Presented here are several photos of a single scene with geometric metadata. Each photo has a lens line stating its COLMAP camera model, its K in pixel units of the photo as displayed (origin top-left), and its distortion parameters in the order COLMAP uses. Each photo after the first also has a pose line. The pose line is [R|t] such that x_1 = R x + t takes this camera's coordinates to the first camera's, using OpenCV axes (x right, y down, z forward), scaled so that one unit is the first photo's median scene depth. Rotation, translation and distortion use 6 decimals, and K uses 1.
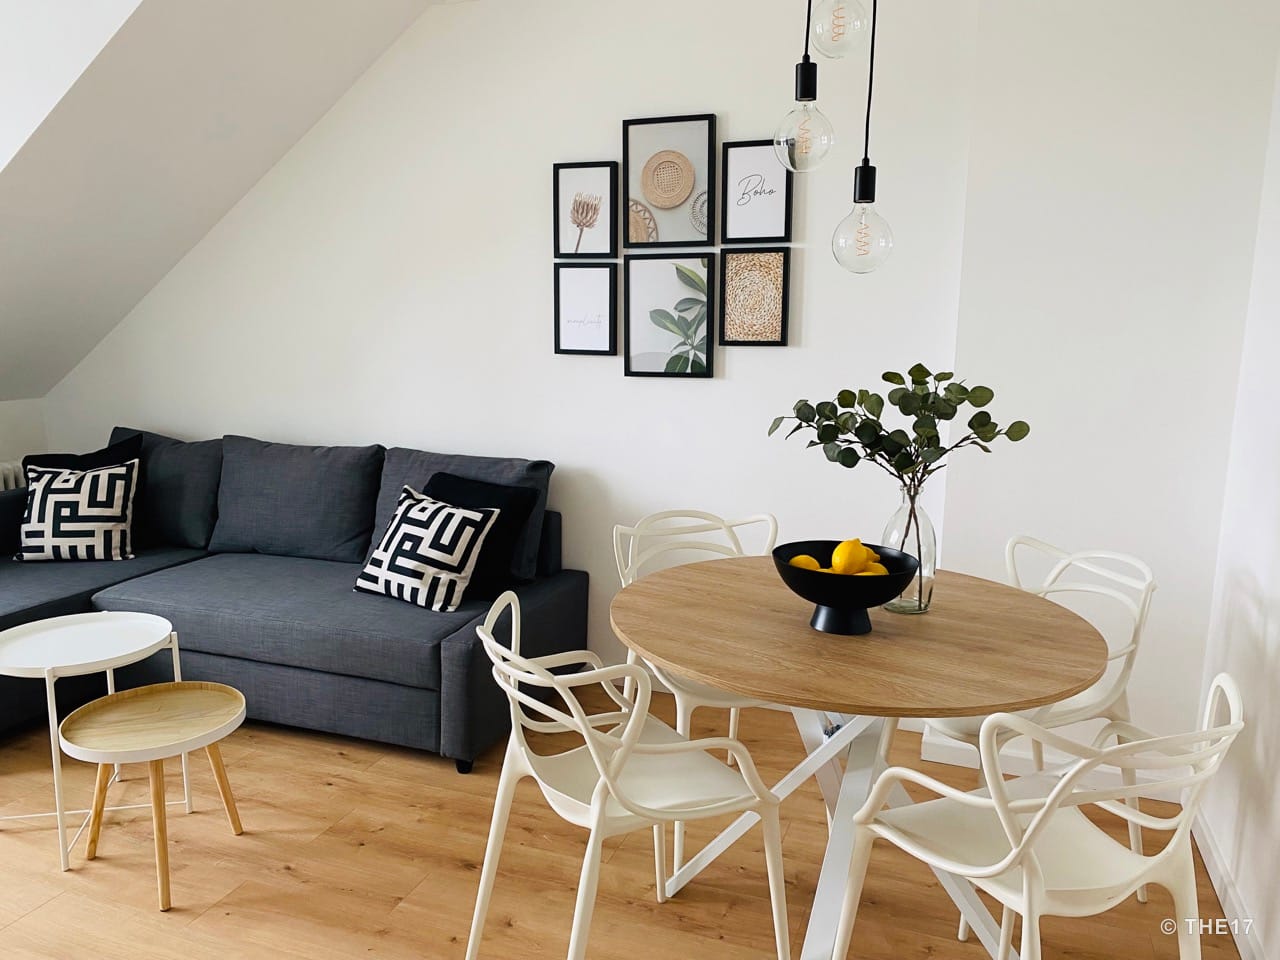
lens RADIAL K [[981.2, 0, 648.0], [0, 981.2, 496.8], [0, 0, 1]] dist [0.040032, -0.046131]
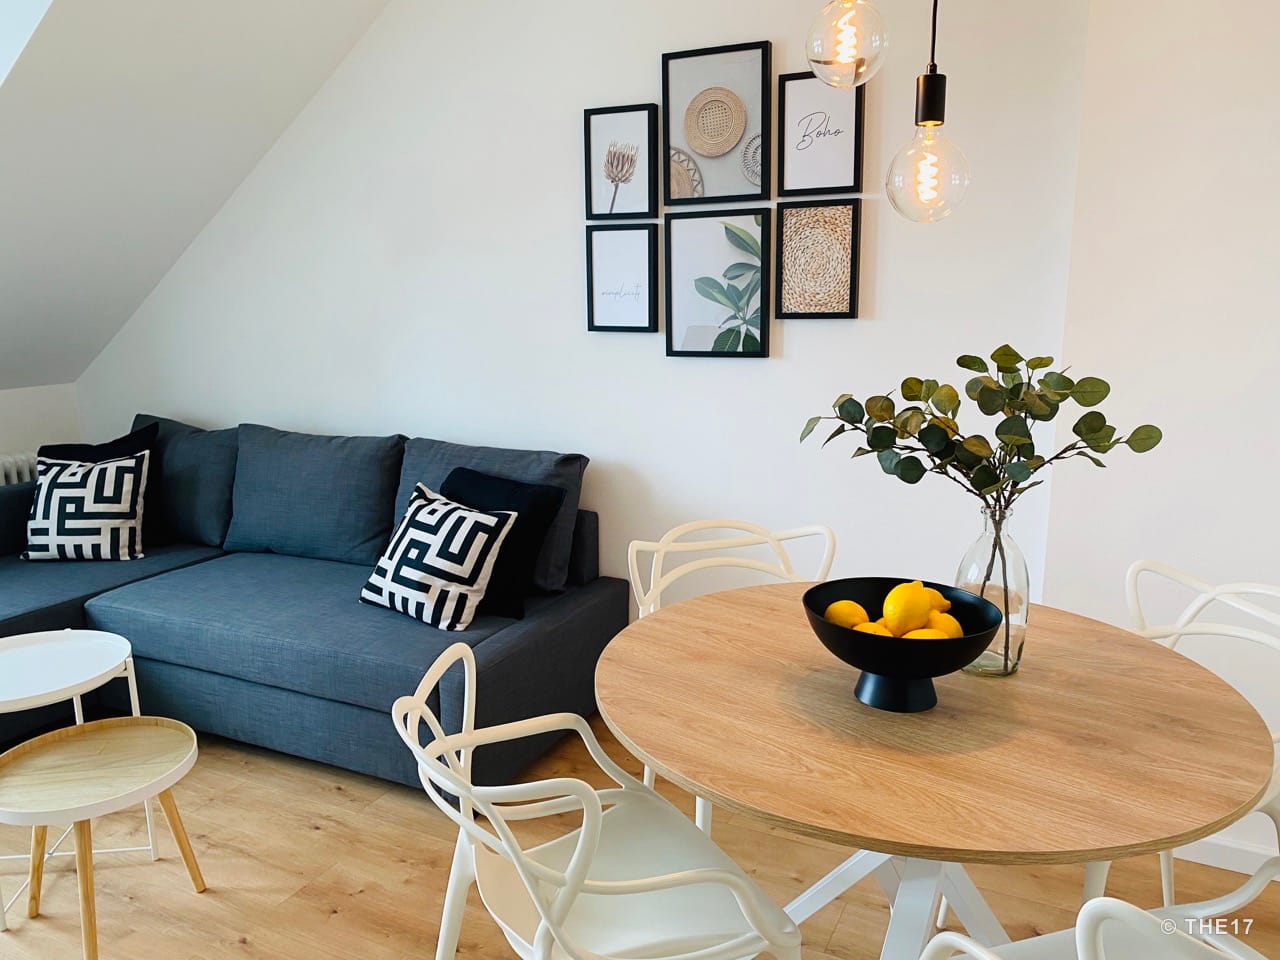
lens RADIAL K [[981.2, 0, 648.0], [0, 981.2, 496.8], [0, 0, 1]] dist [0.040032, -0.046131]
pose [[0.994343, 0.005547, -0.106072, 0.054702], [-0.002444, 0.999566, 0.029355, -0.026441], [0.106189, -0.028930, 0.993925, 0.147668]]
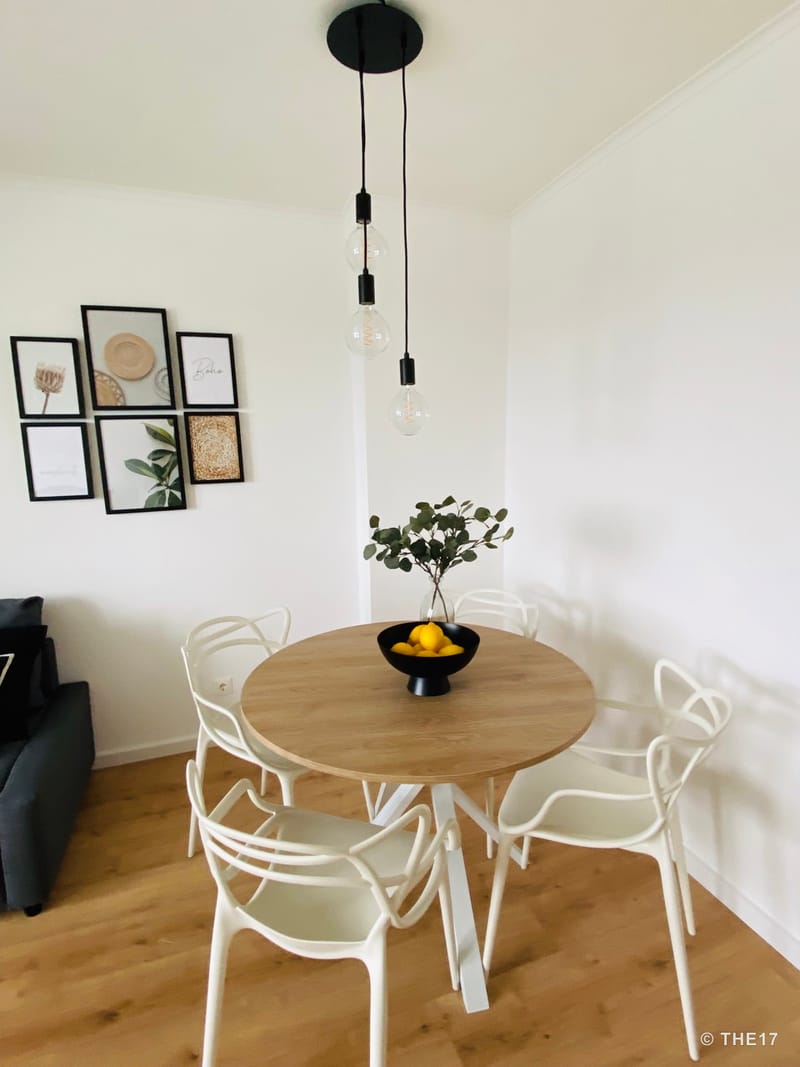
lens RADIAL K [[540.9, 0, 413.4], [0, 540.9, 529.9], [0, 0, 1]] dist [0.028753, -0.044100]
pose [[0.759540, -0.128084, 0.637726, -0.175513], [0.146002, 0.988975, 0.024740, -0.069016], [-0.633863, 0.074319, 0.769866, 0.256833]]
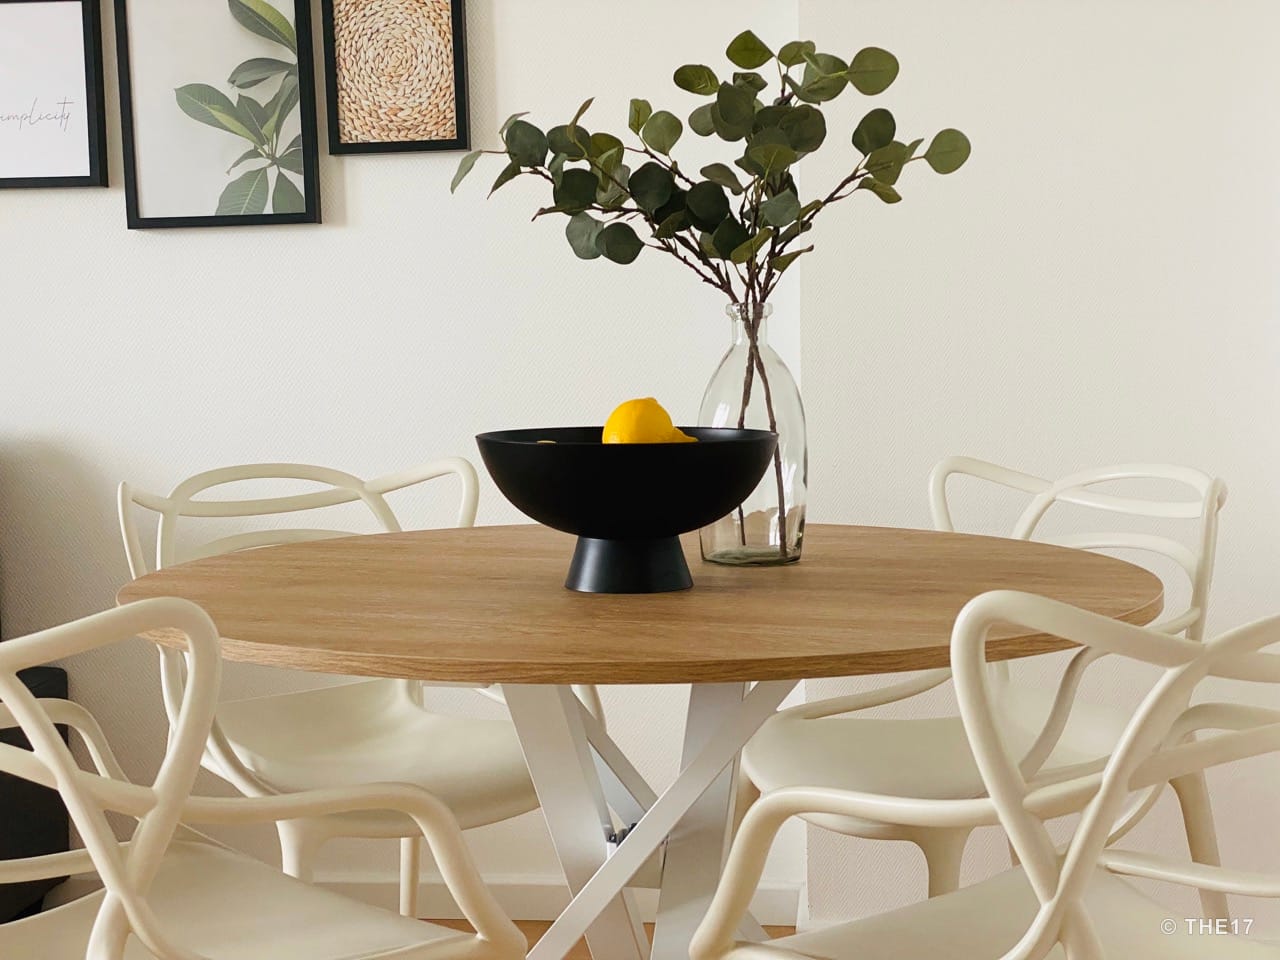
lens RADIAL K [[1921.0, 0, 636.6], [0, 1921.0, 457.1], [0, 0, 1]] dist [0.161050, -0.073302]
pose [[0.972586, -0.048927, 0.227336, -0.004577], [0.074073, 0.991875, -0.103431, 0.104444], [-0.220428, 0.117435, 0.968308, 0.063444]]
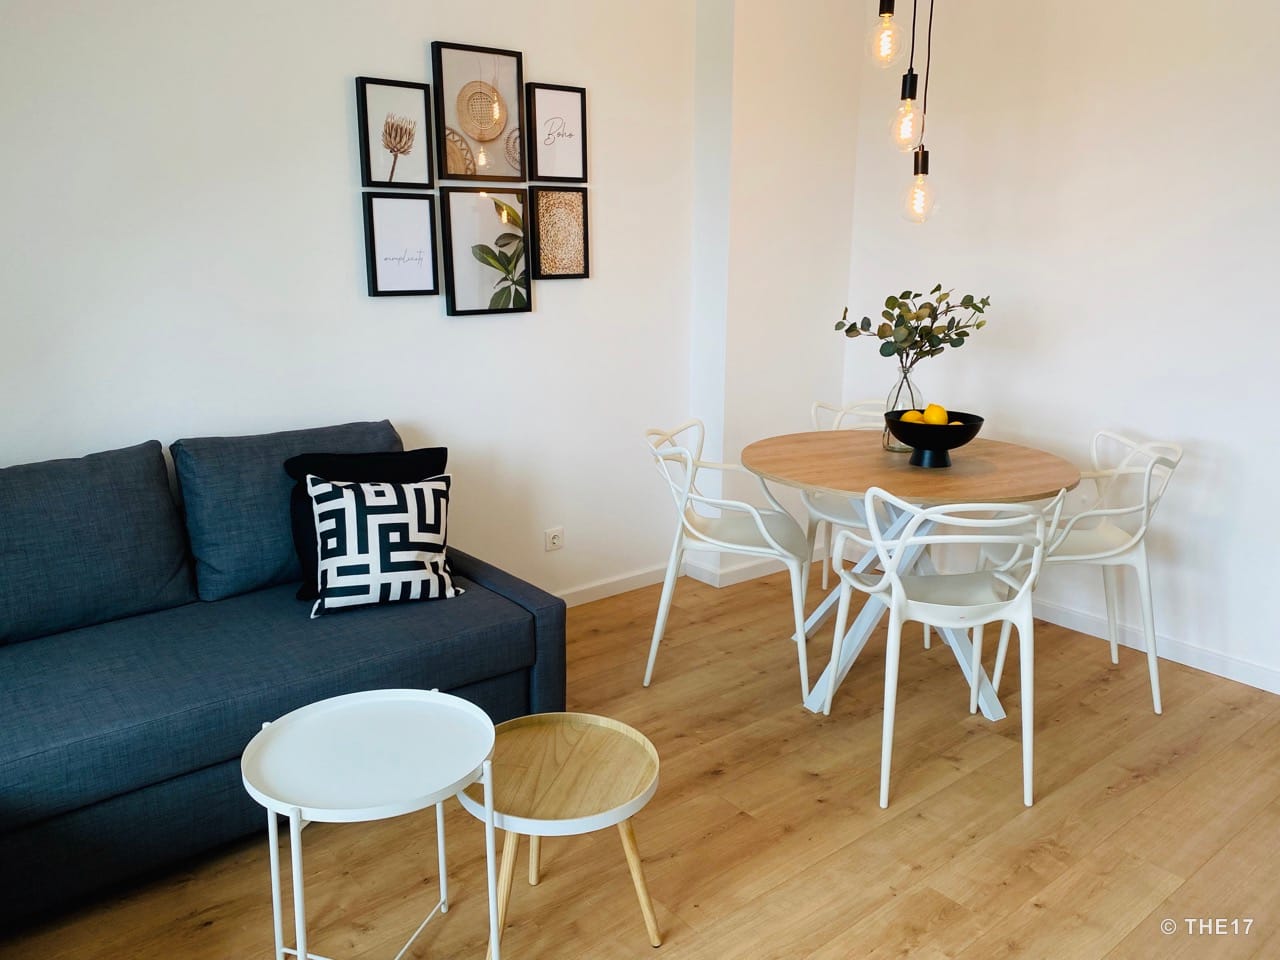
lens RADIAL K [[969.4, 0, 657.9], [0, 969.4, 494.8], [0, 0, 1]] dist [0.032079, -0.142013]
pose [[0.496509, -0.226491, 0.837962, -0.791924], [0.156383, 0.972903, 0.170304, -0.088044], [-0.853829, 0.046485, 0.518475, 0.368876]]
